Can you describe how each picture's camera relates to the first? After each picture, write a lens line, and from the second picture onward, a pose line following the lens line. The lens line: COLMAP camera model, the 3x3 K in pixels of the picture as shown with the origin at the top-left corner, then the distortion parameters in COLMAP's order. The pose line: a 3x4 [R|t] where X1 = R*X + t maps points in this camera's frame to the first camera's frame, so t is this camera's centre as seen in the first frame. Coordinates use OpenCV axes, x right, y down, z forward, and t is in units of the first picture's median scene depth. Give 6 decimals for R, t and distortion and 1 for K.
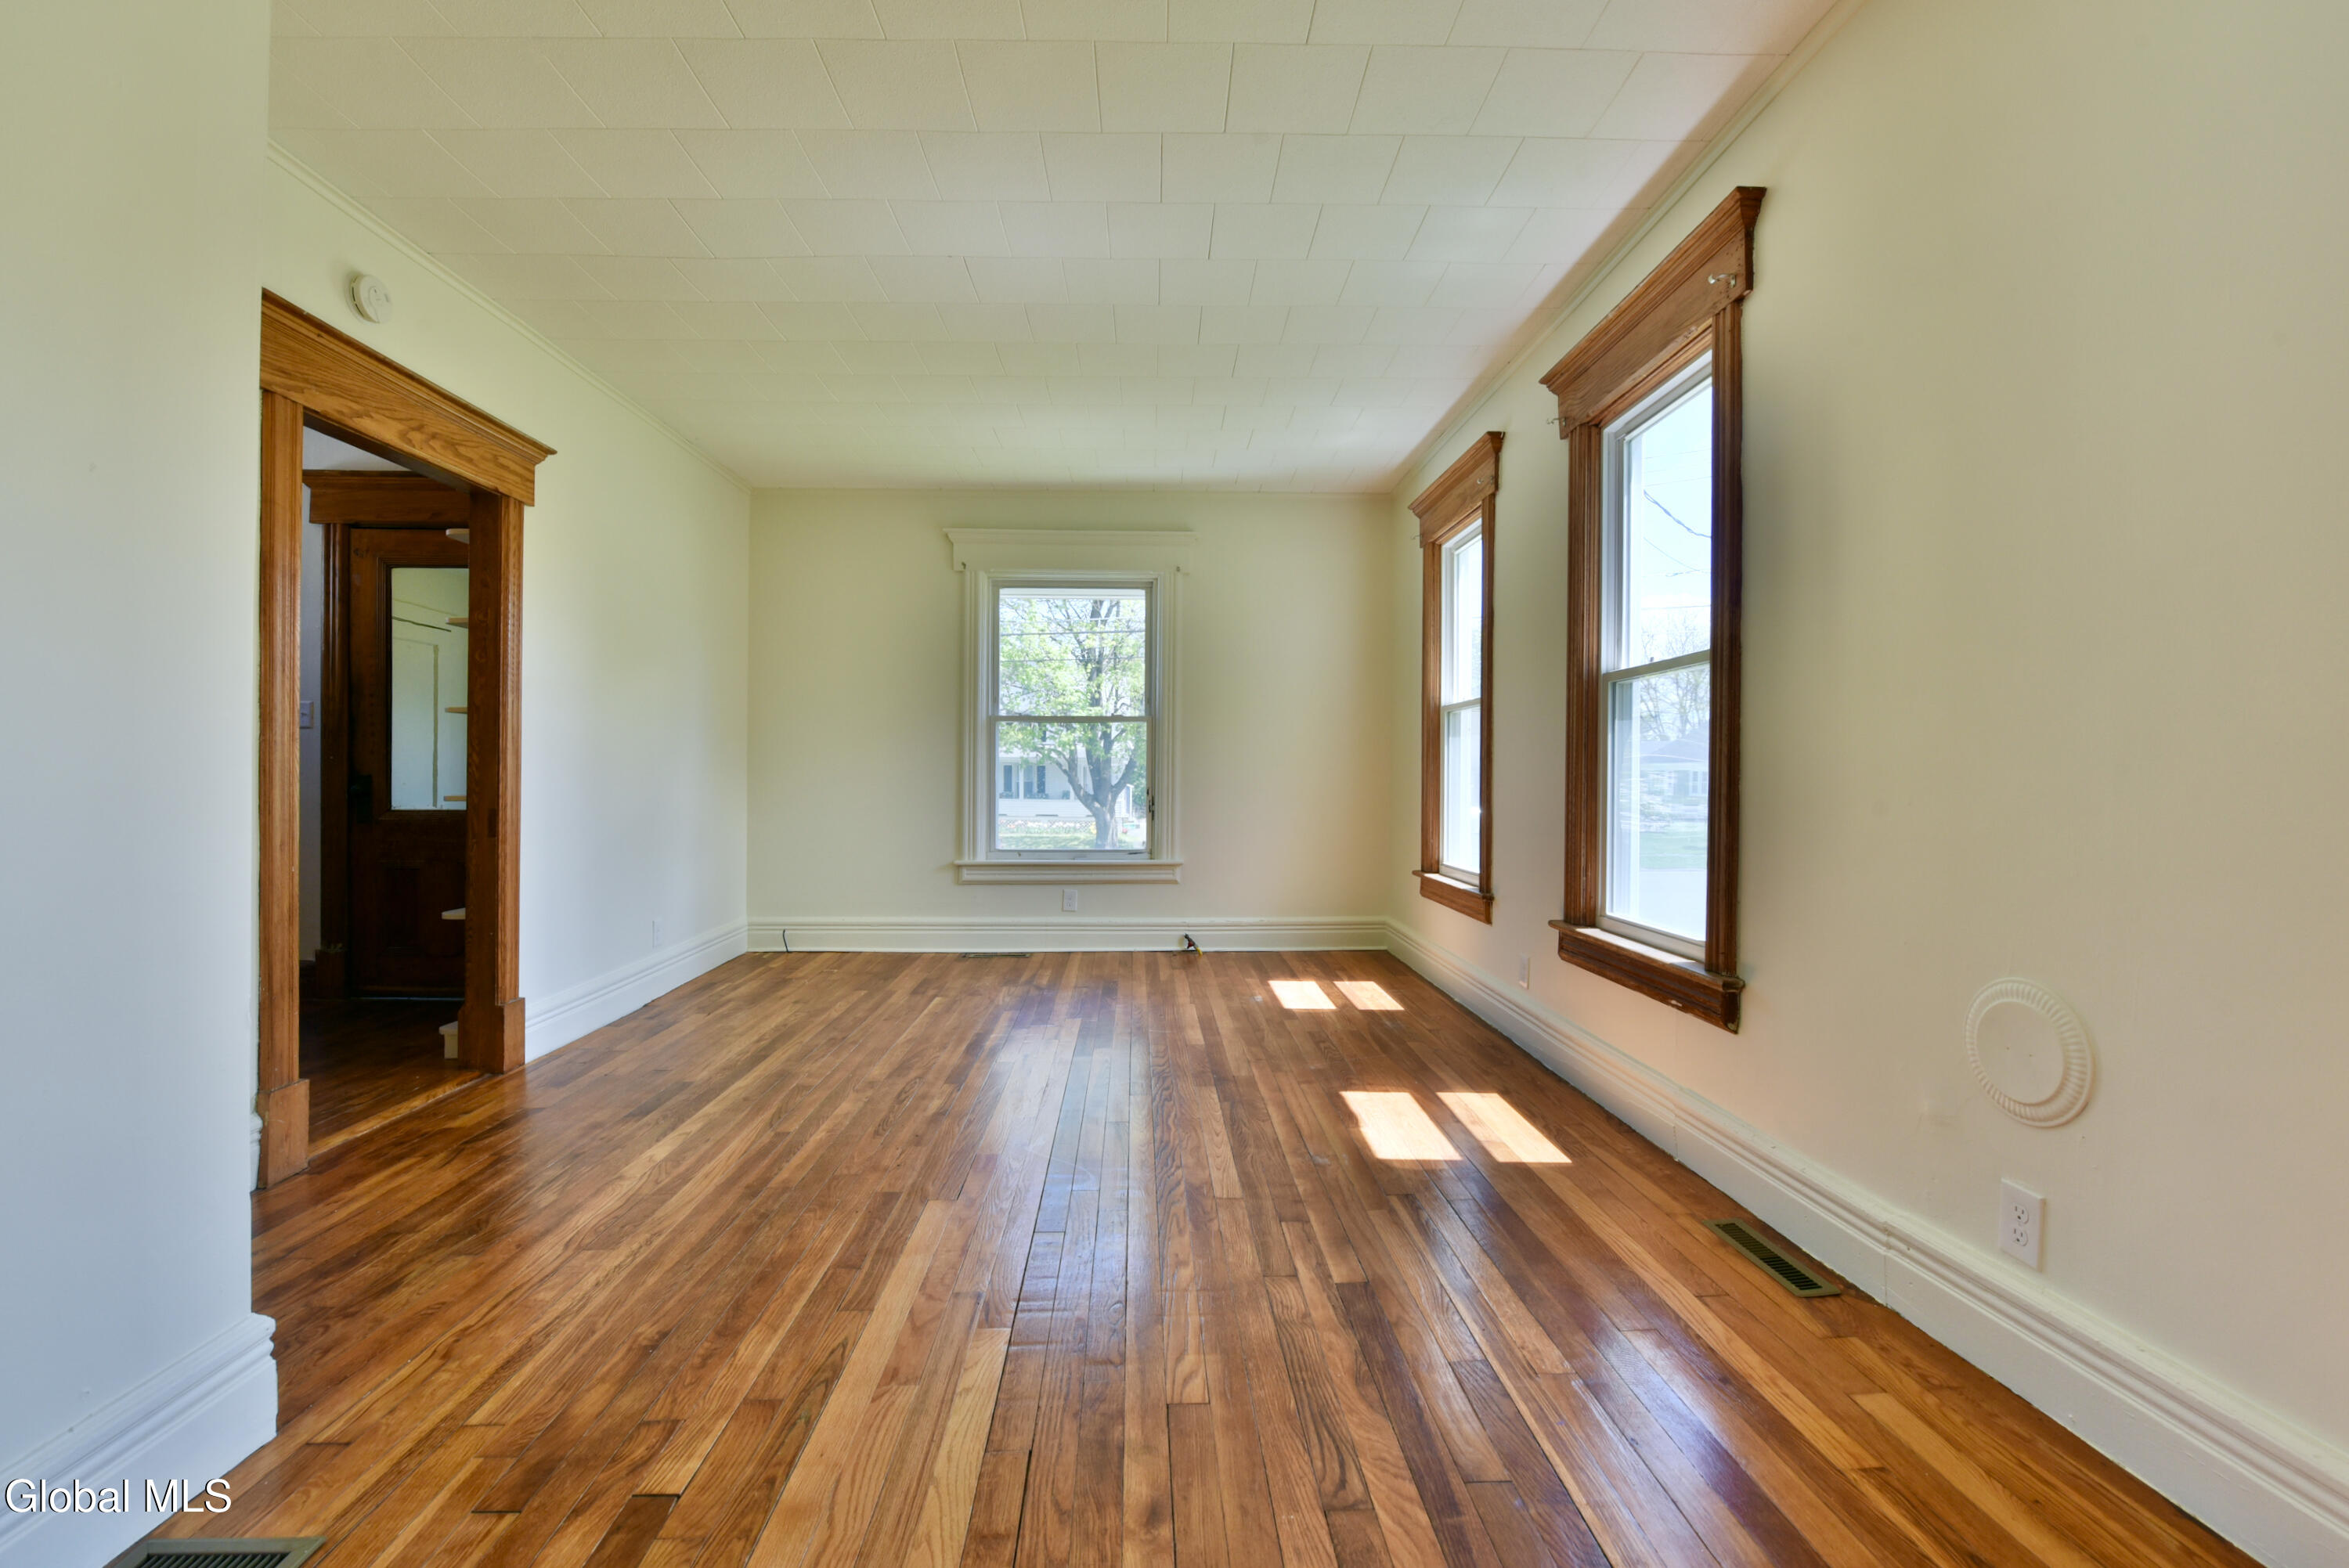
lens RADIAL K [[956.4, 0, 1192.3], [0, 956.4, 775.5], [0, 0, 1]] dist [-0.011159, -0.003917]
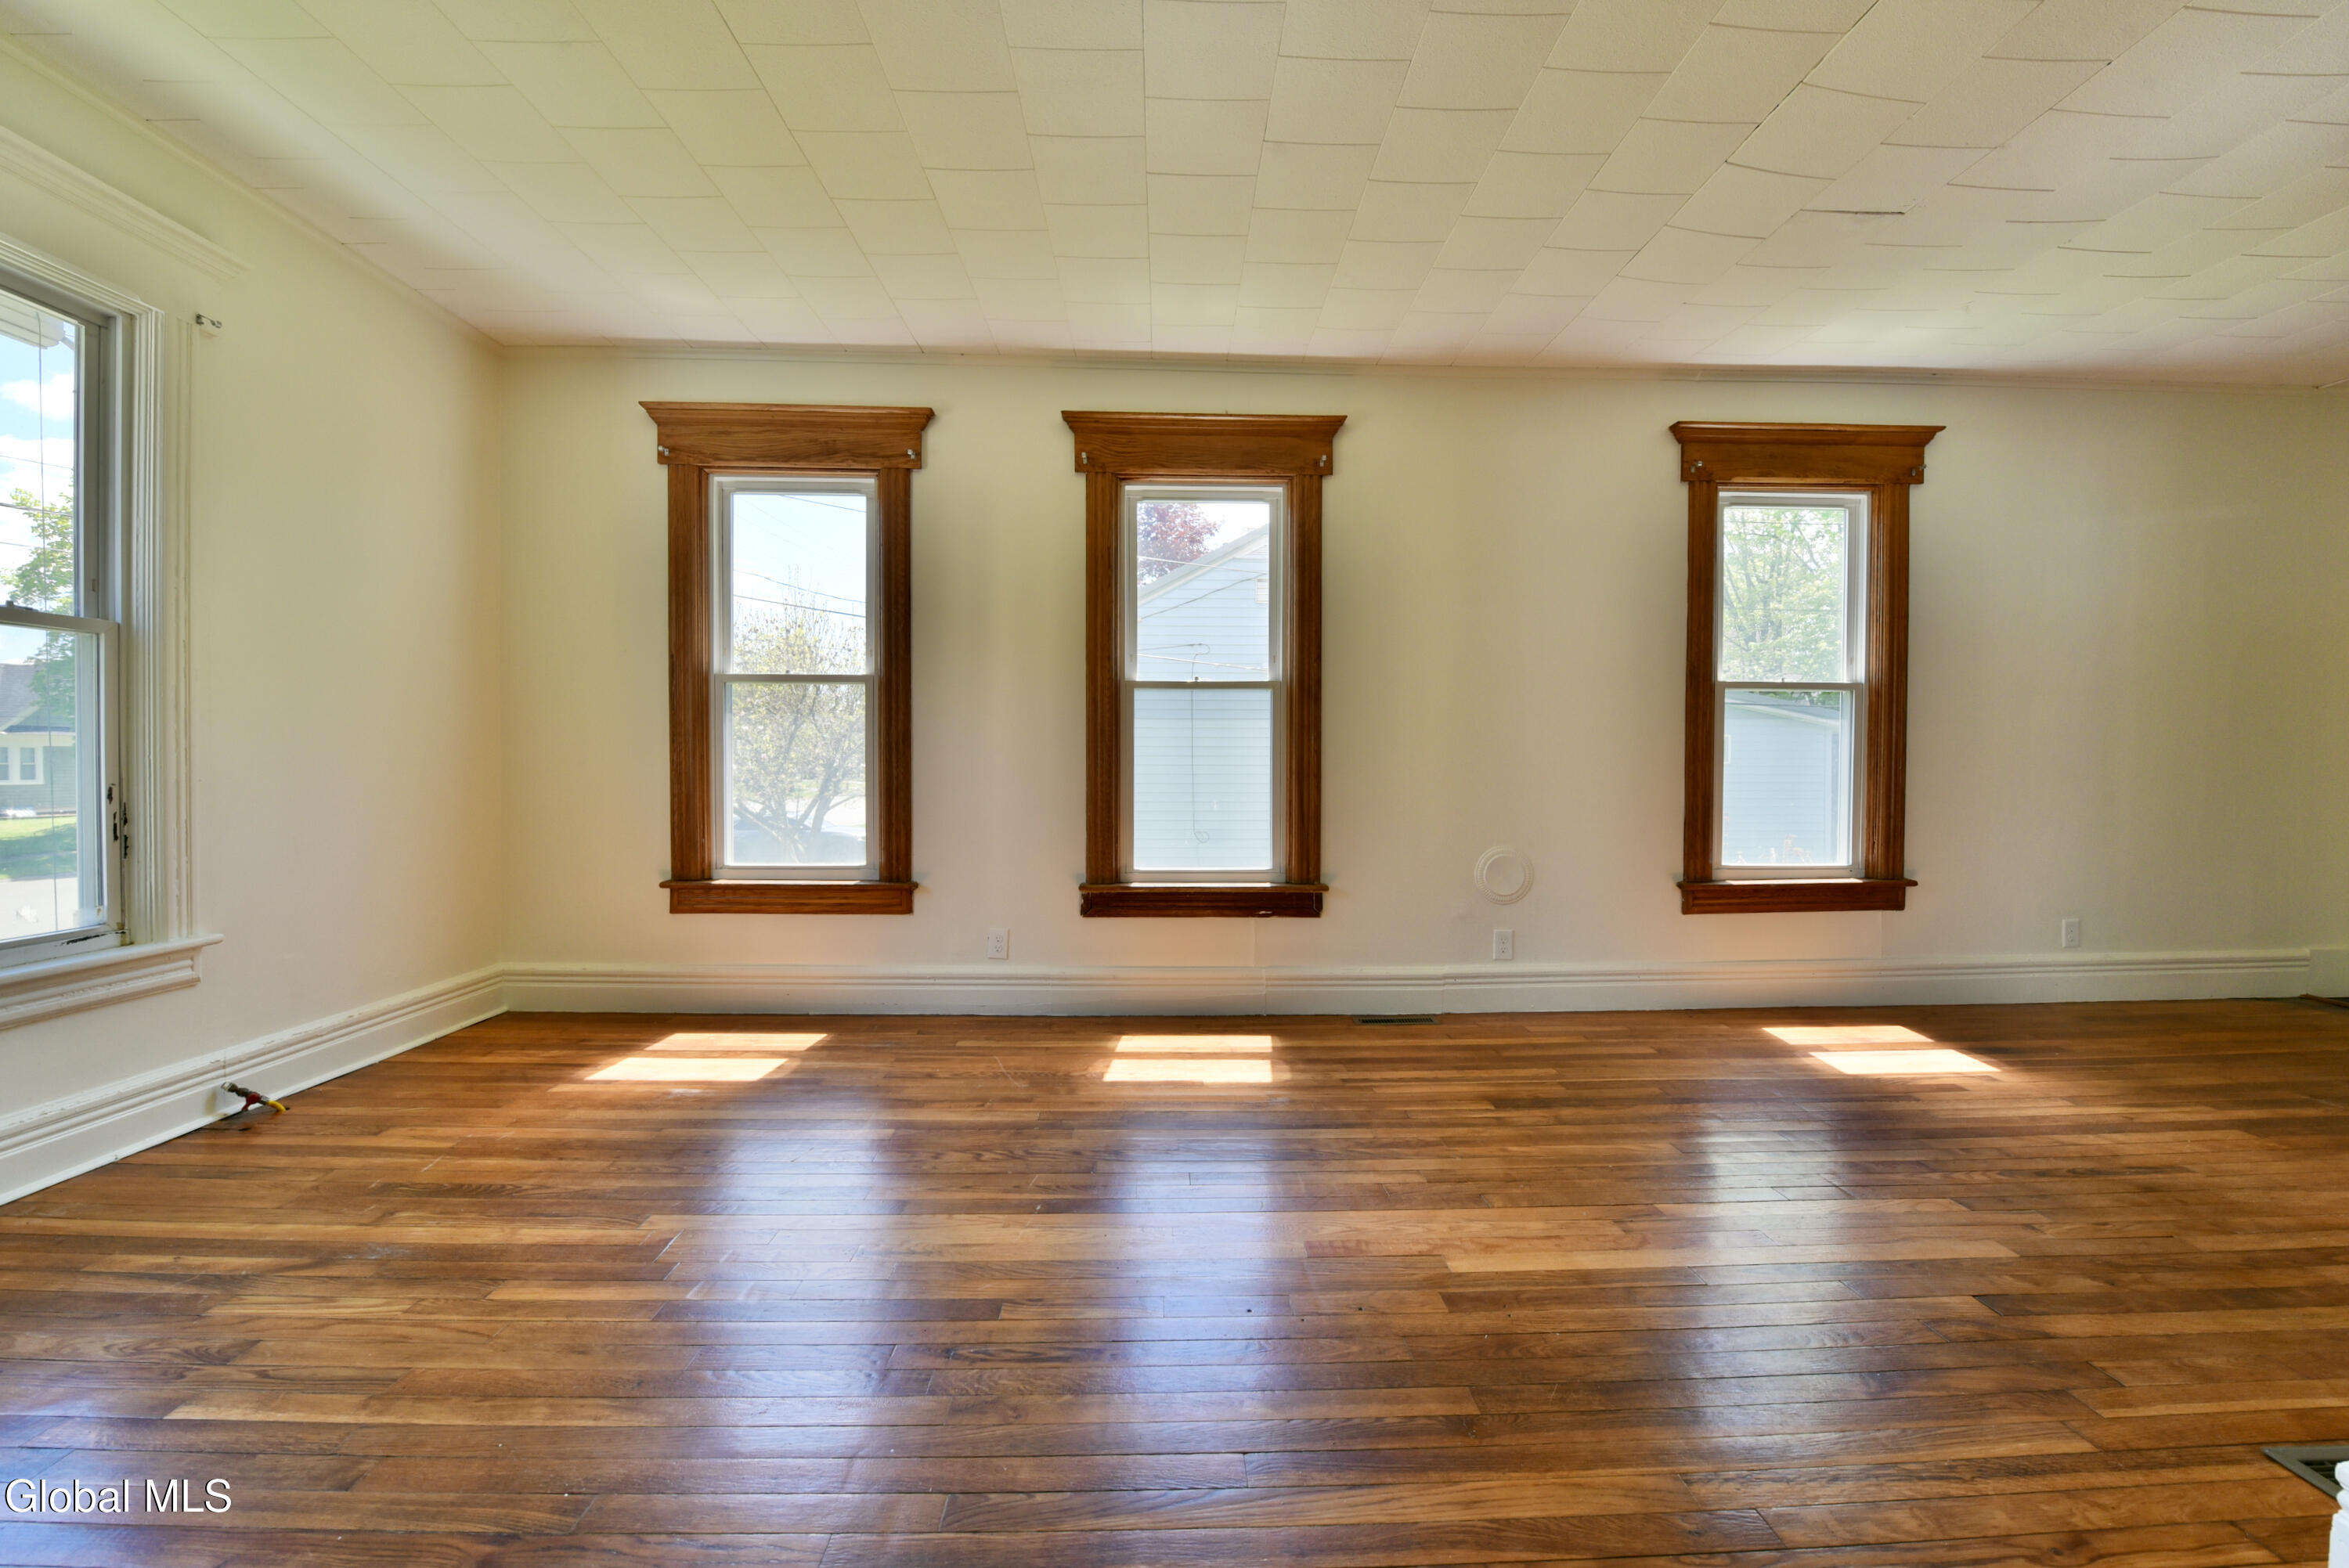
lens RADIAL K [[956.4, 0, 1182.9], [0, 956.4, 771.8], [0, 0, 1]] dist [-0.011159, -0.003917]
pose [[0.021060, -0.008542, 0.999742, -0.876422], [-0.005494, 0.999947, 0.008660, 0.004819], [-0.999763, -0.005675, 0.021012, 0.968162]]
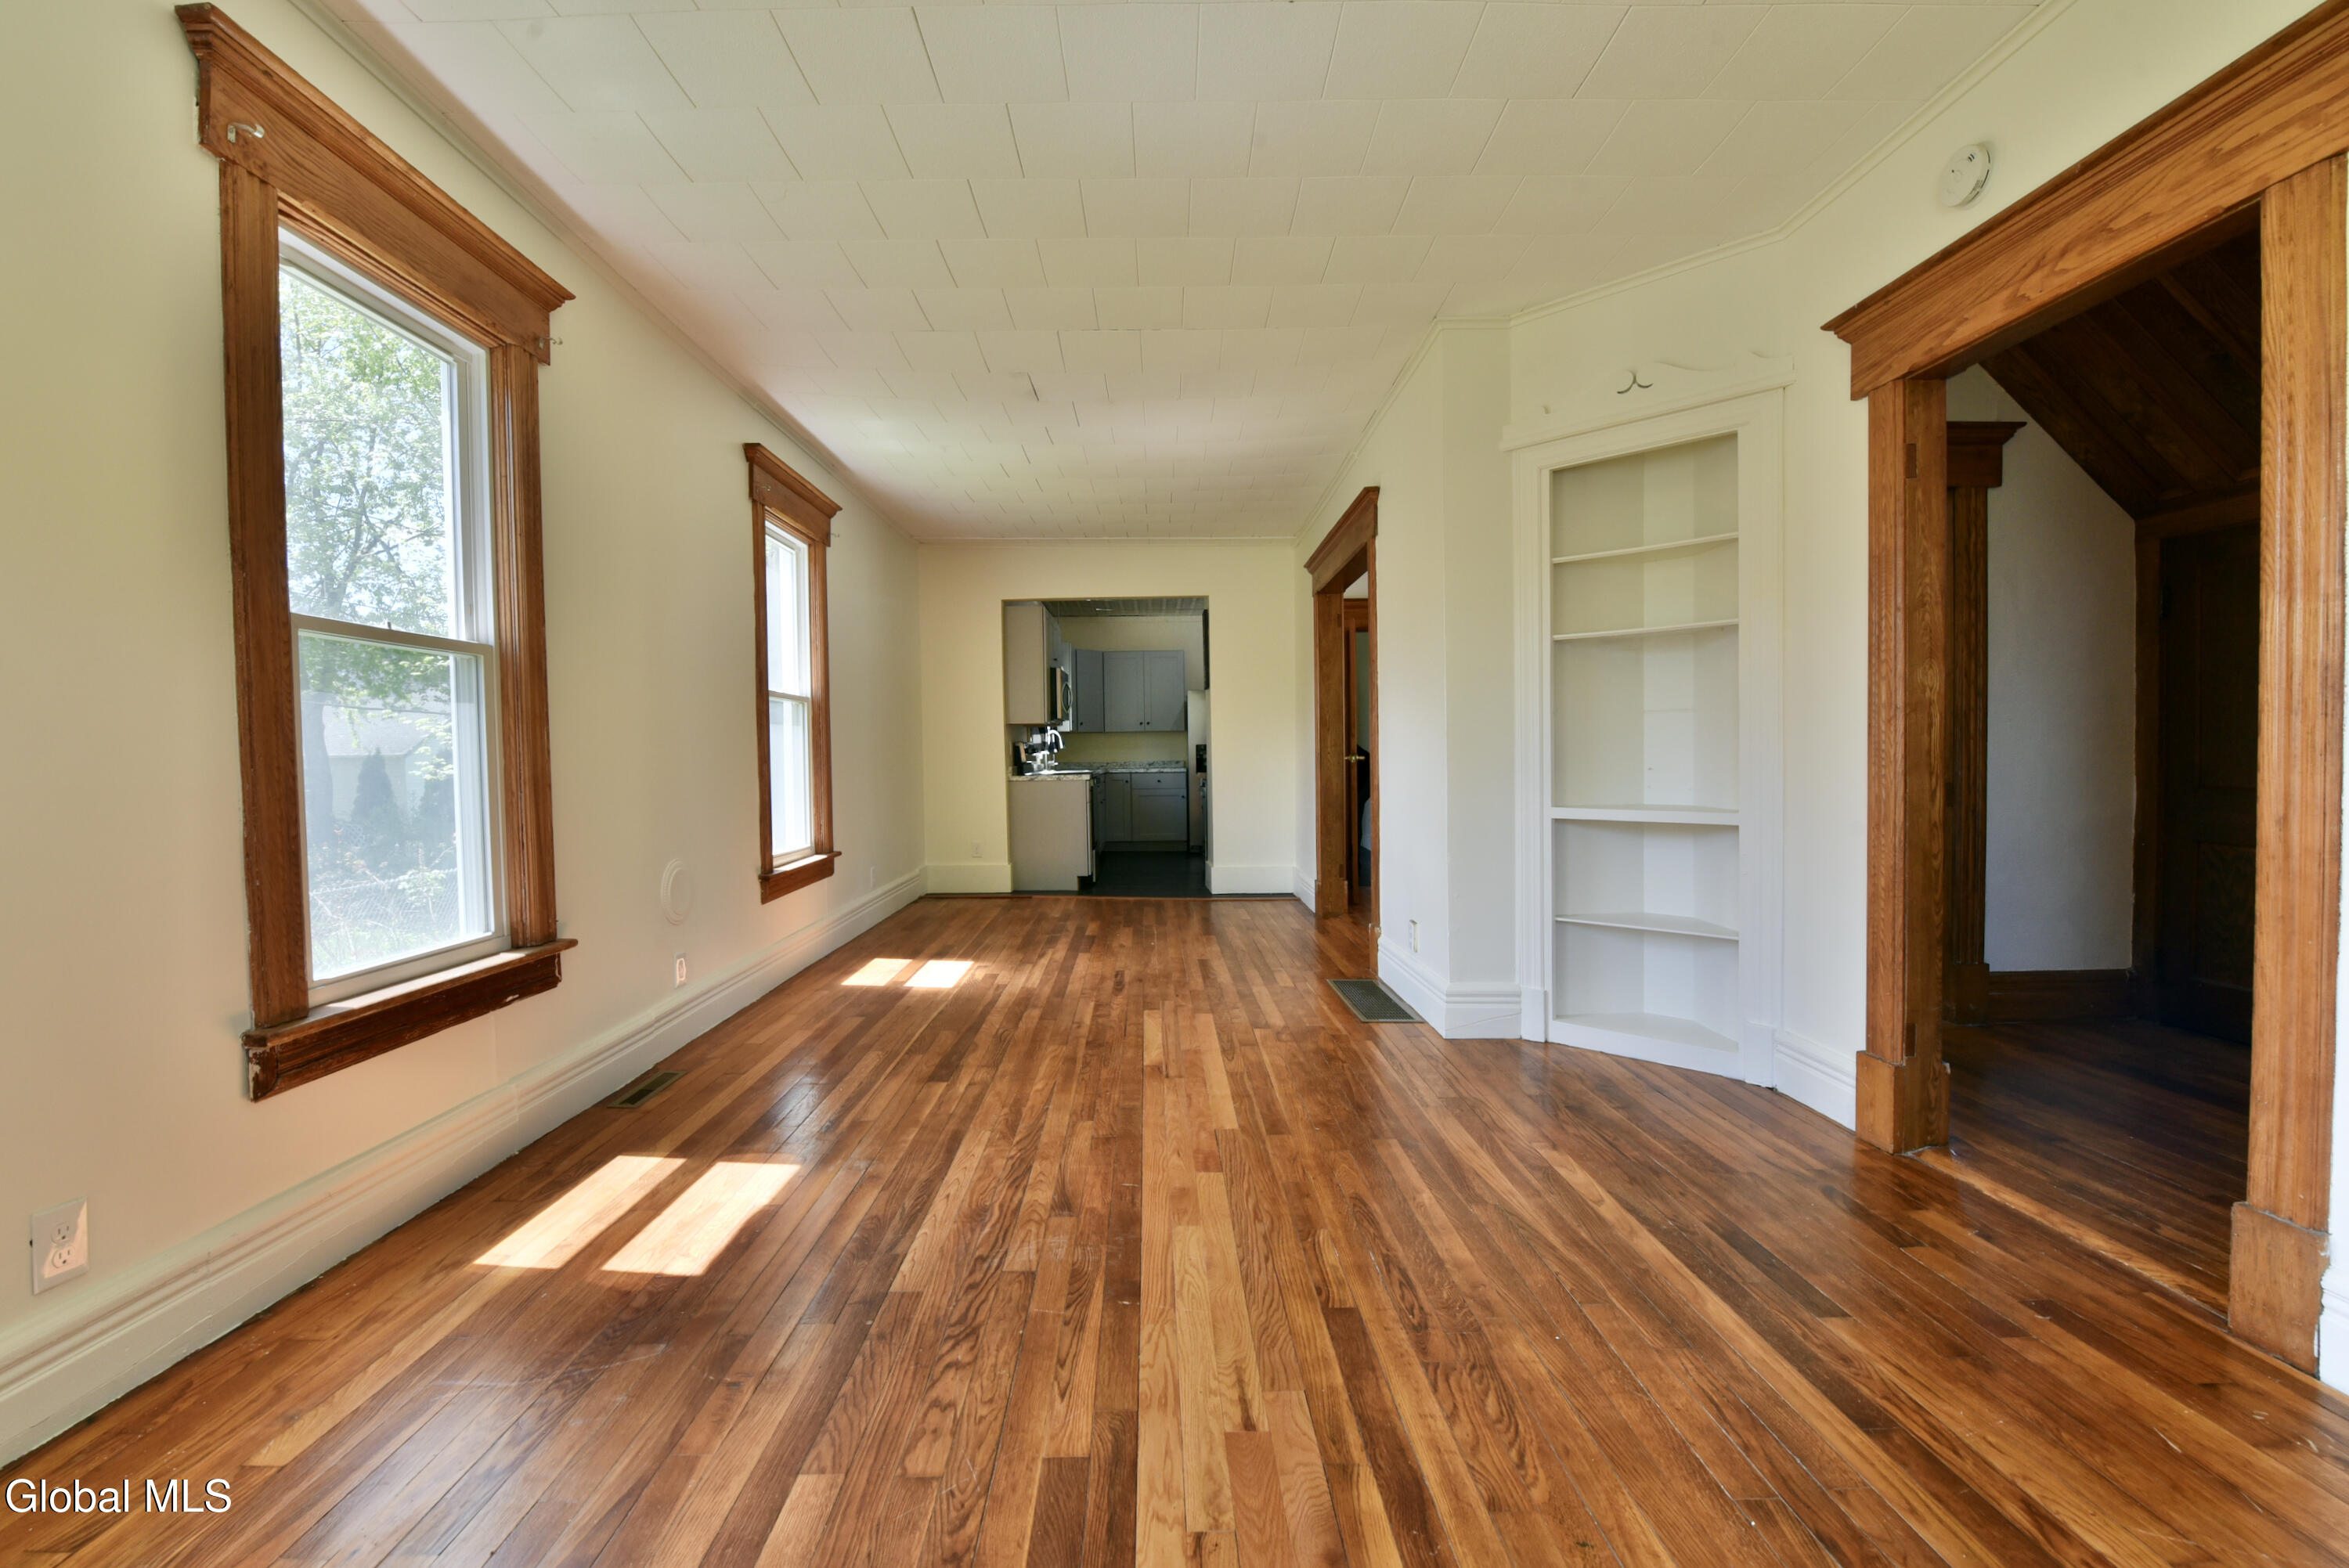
lens RADIAL K [[956.4, 0, 1149.7], [0, 956.4, 785.6], [0, 0, 1]] dist [-0.011159, -0.003917]
pose [[-0.998385, 0.006695, 0.056406, -0.187592], [0.008324, 0.999554, 0.028693, -0.004170], [-0.056188, 0.029116, -0.997996, 1.709204]]
